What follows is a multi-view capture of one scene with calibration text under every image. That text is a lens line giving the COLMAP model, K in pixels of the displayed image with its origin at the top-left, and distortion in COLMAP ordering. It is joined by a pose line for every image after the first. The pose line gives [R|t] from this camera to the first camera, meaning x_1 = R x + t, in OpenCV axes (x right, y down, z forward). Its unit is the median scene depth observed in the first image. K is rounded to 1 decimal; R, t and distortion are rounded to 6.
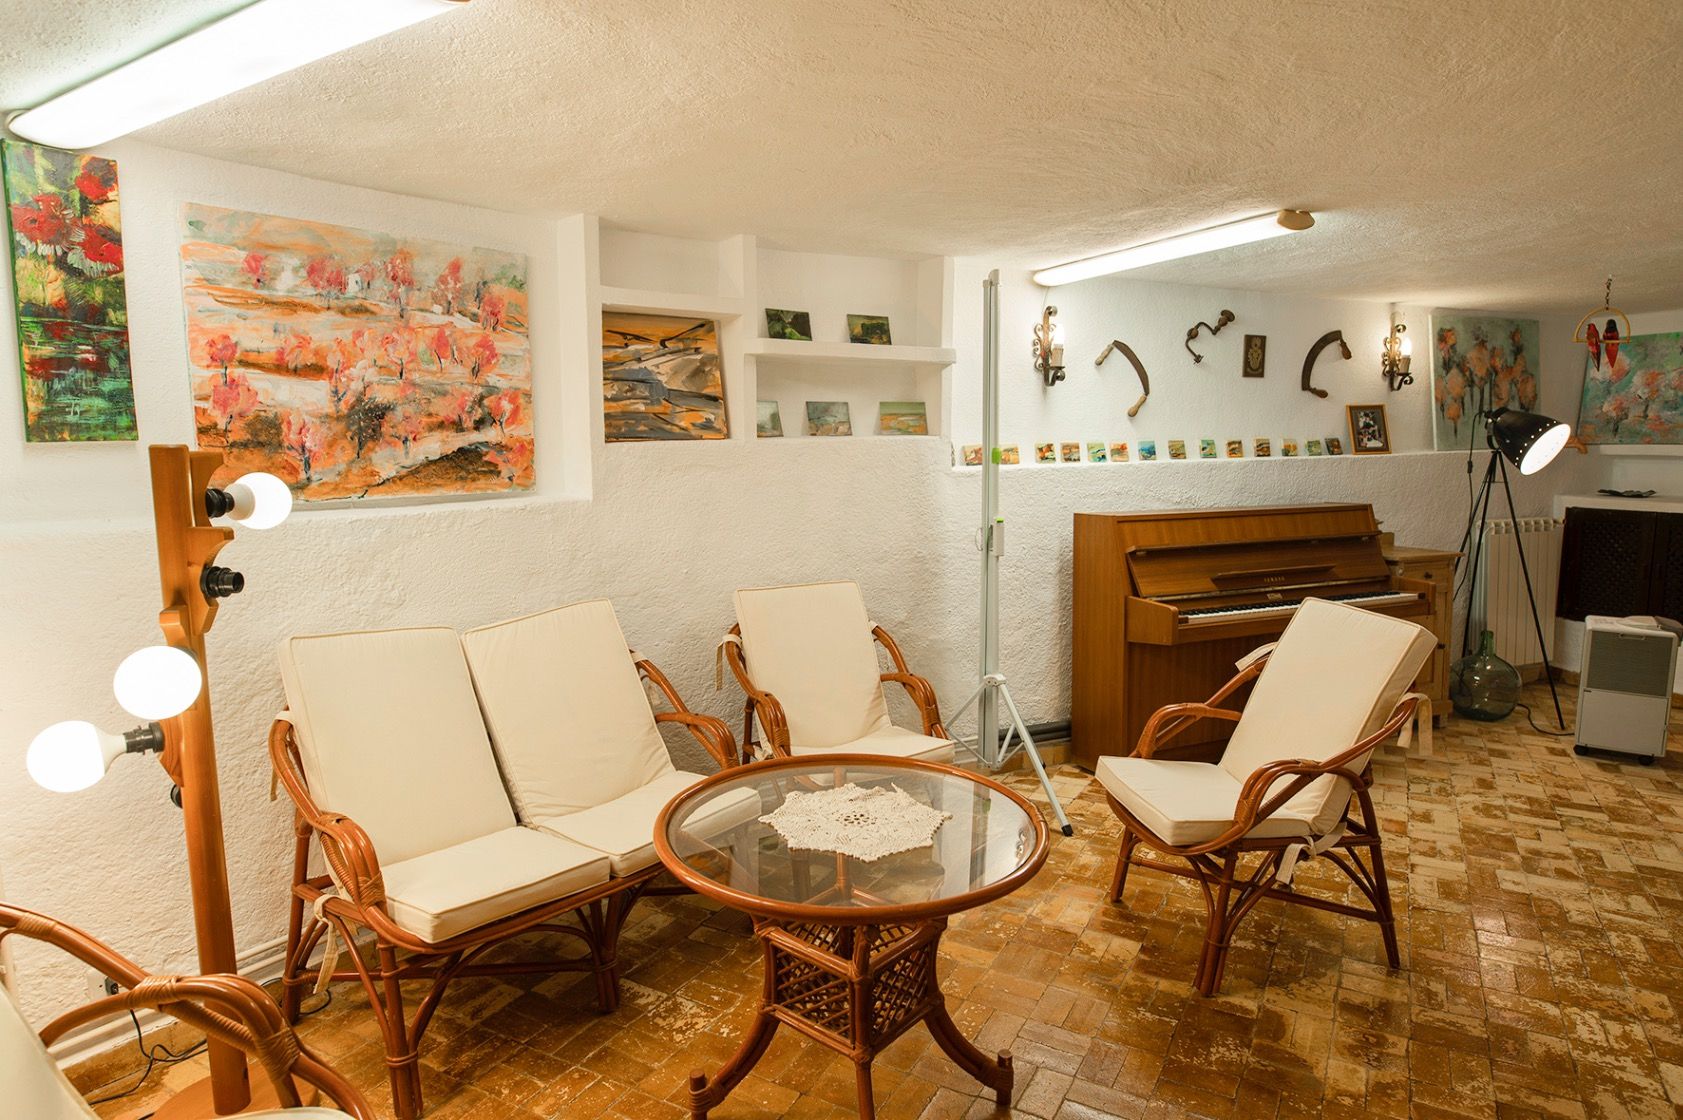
lens RADIAL K [[979.7, 0, 841.5], [0, 979.7, 560.0], [0, 0, 1]] dist [-0.025656, 0.002144]
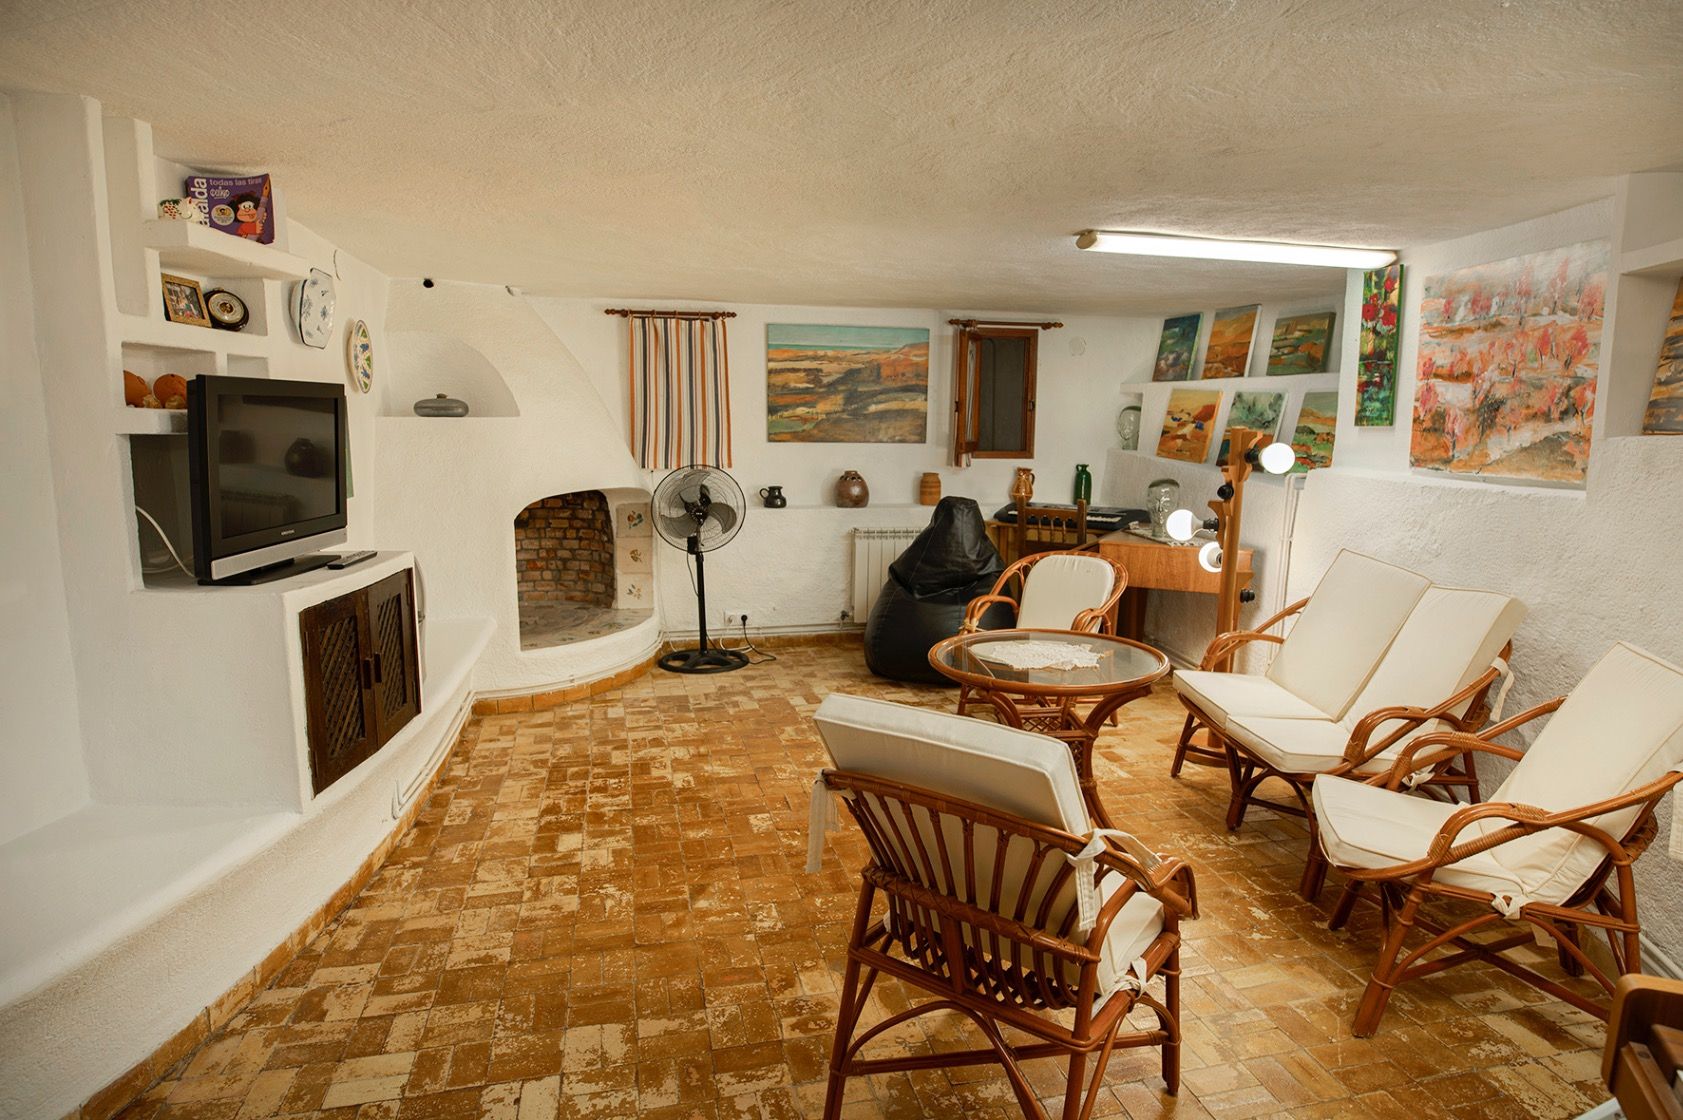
lens RADIAL K [[979.7, 0, 841.5], [0, 979.7, 560.0], [0, 0, 1]] dist [-0.025656, 0.002144]
pose [[-0.741450, 0.091194, -0.664782, 0.979915], [-0.090852, 0.967955, 0.234113, -0.176747], [0.664829, 0.233980, -0.709405, 1.379668]]
